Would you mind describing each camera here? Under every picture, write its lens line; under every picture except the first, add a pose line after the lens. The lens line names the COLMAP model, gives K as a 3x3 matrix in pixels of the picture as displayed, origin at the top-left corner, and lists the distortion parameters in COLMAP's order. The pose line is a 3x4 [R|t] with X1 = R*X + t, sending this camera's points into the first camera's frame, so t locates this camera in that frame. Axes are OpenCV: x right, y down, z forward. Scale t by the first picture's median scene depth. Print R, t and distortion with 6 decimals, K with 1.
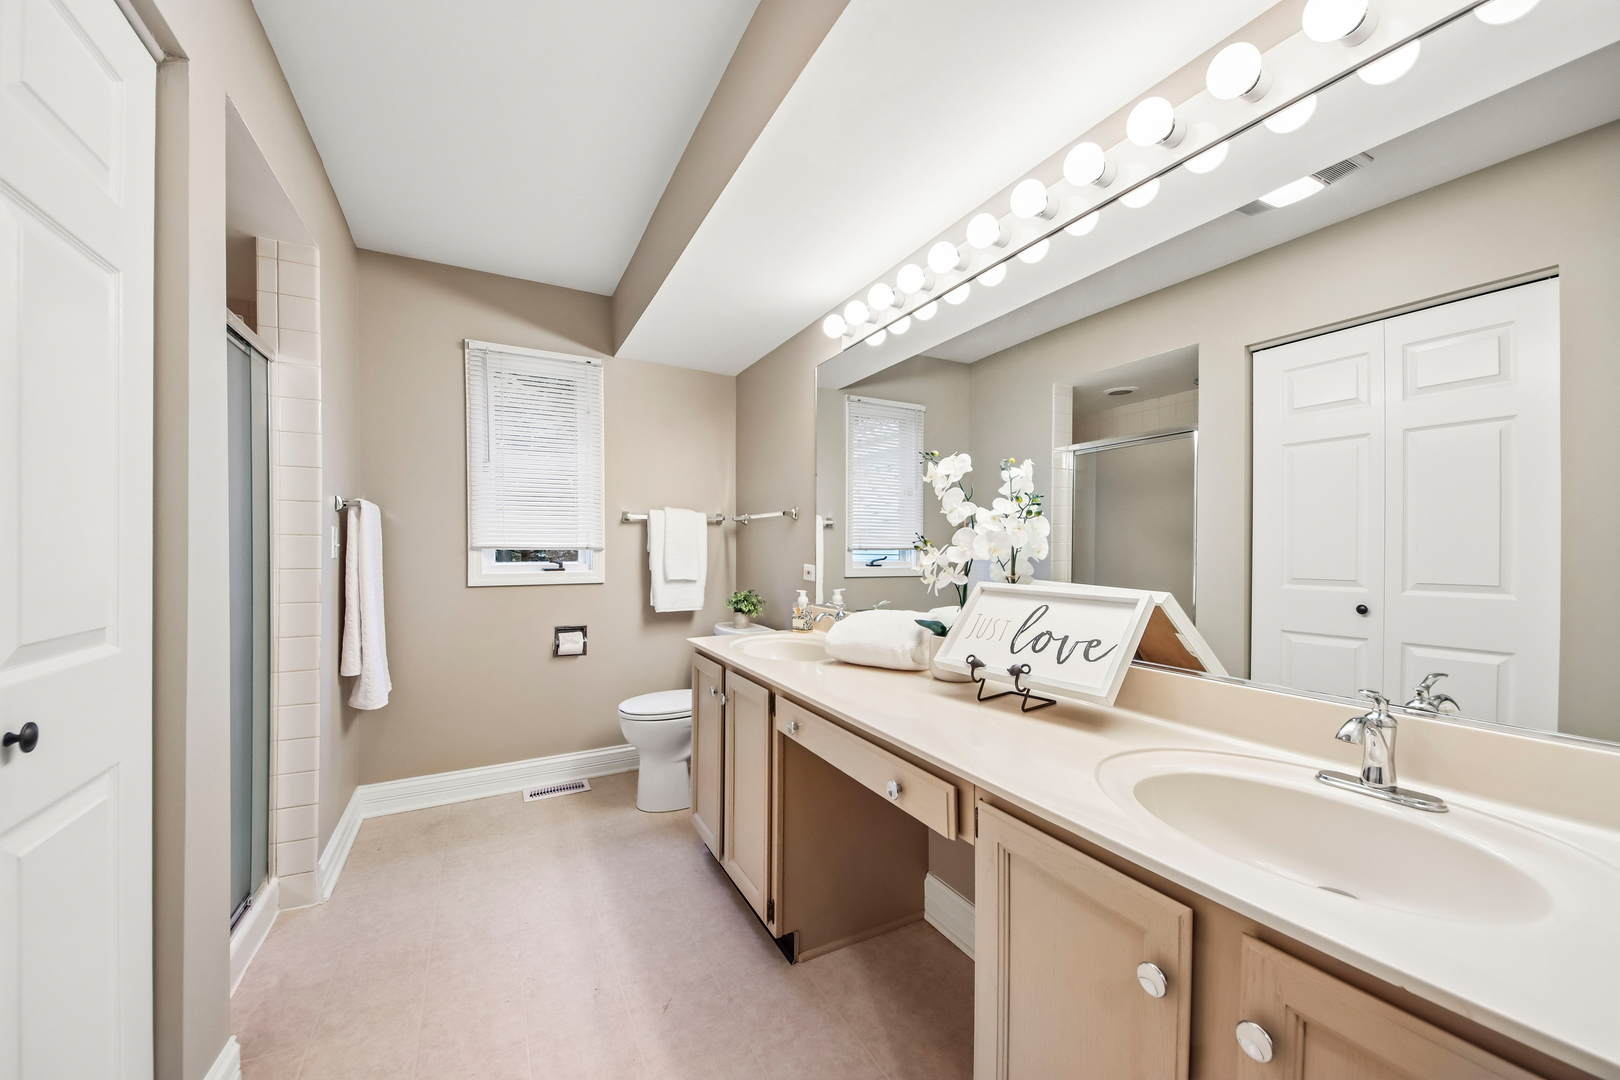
lens RADIAL K [[599.5, 0, 801.9], [0, 599.5, 547.8], [0, 0, 1]] dist [0.050874, -0.030069]
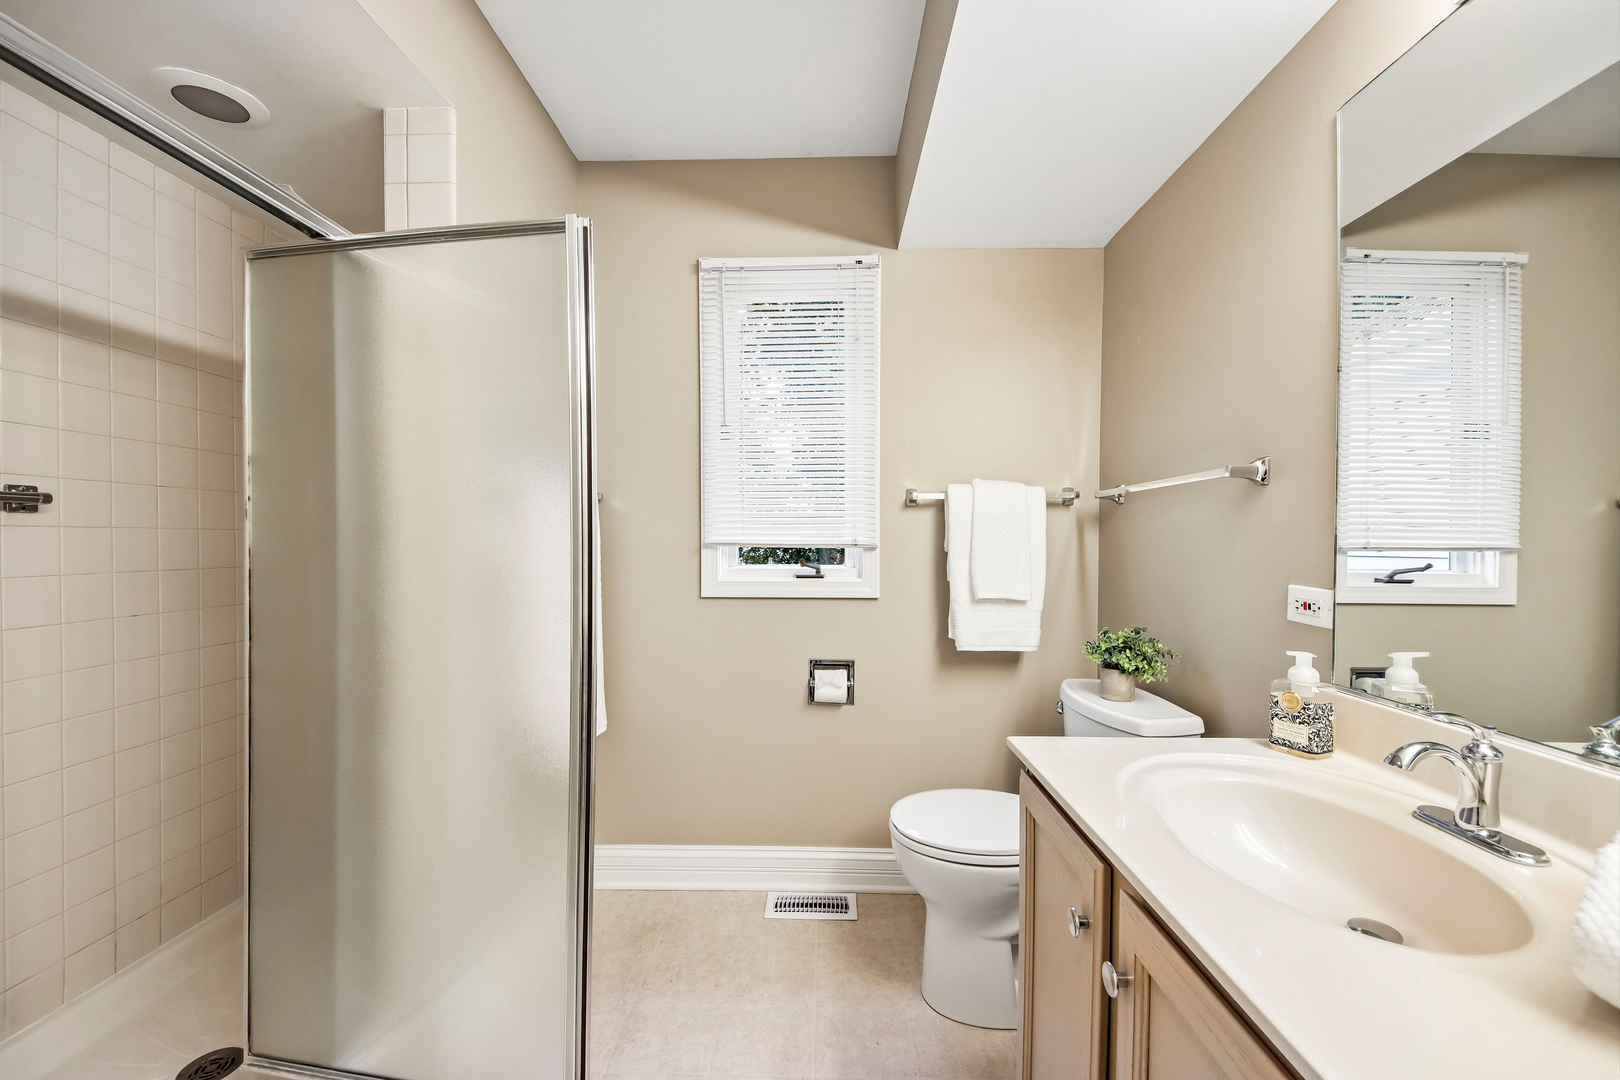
lens RADIAL K [[599.5, 0, 801.9], [0, 599.5, 547.8], [0, 0, 1]] dist [0.050874, -0.030069]
pose [[0.862801, 0.006192, -0.505506, -0.070994], [-0.001200, 0.999947, 0.010200, -0.003552], [0.505543, -0.008194, 0.862763, 0.400227]]
